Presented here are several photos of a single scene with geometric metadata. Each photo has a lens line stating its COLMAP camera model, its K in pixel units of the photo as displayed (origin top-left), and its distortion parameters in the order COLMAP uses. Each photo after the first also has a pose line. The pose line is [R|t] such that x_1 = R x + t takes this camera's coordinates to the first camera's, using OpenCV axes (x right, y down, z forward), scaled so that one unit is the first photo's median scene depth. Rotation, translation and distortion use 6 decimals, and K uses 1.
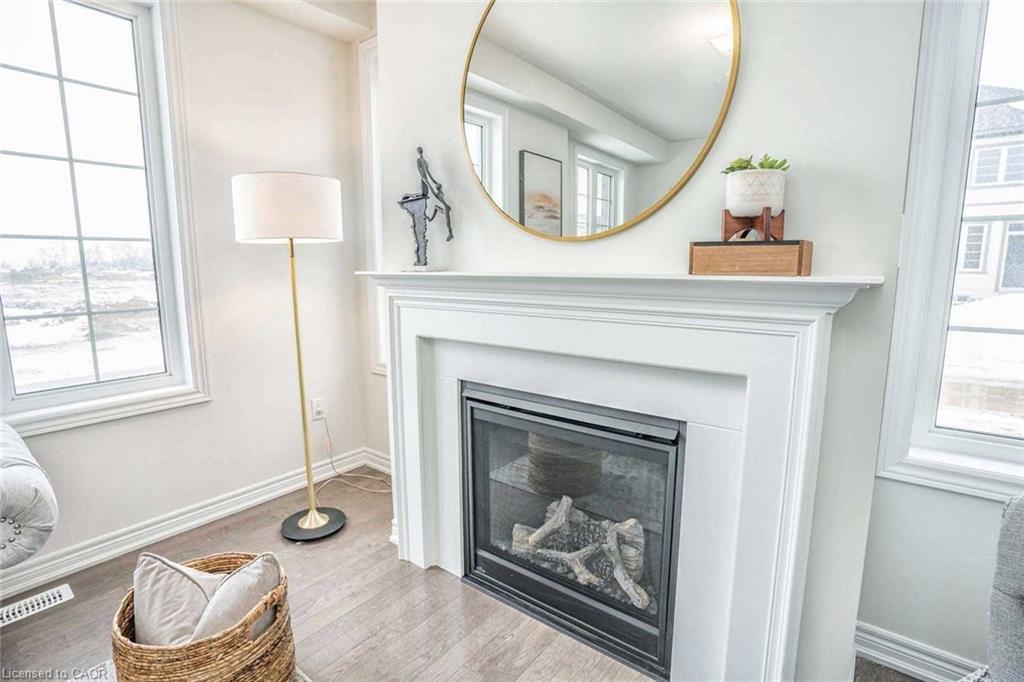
lens RADIAL K [[508.4, 0, 512.1], [0, 508.4, 347.8], [0, 0, 1]] dist [-0.056215, 0.019753]
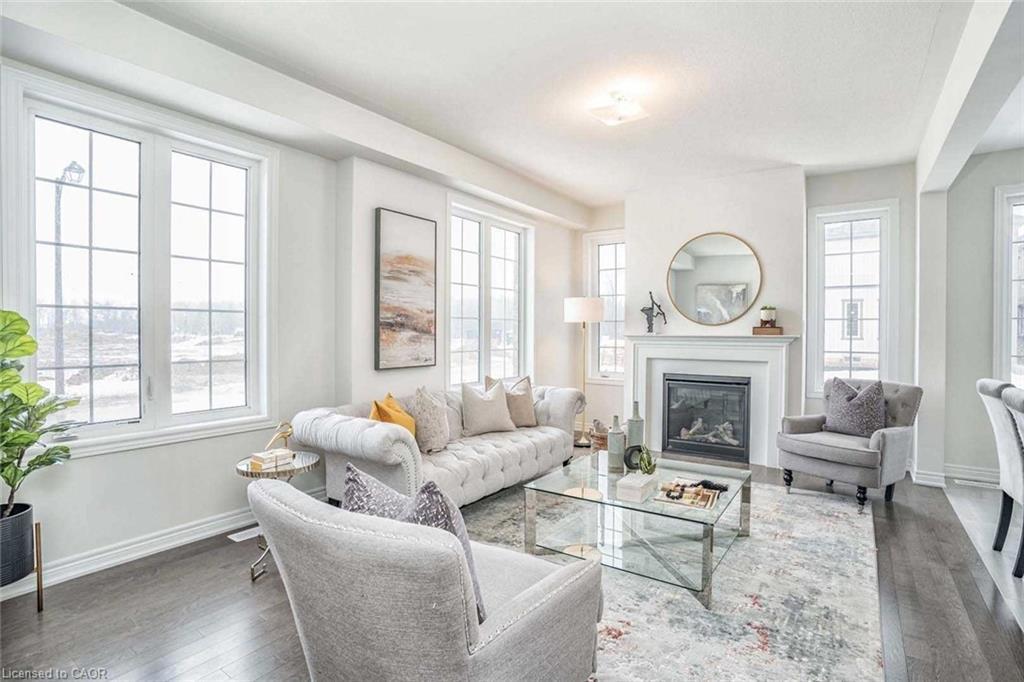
lens RADIAL K [[508.4, 0, 517.8], [0, 508.4, 339.6], [0, 0, 1]] dist [-0.056215, 0.019753]
pose [[0.998183, 0.008668, 0.059622, -1.143189], [0.000244, 0.989008, -0.147860, 0.313450], [-0.060248, 0.147606, 0.987210, -1.838172]]
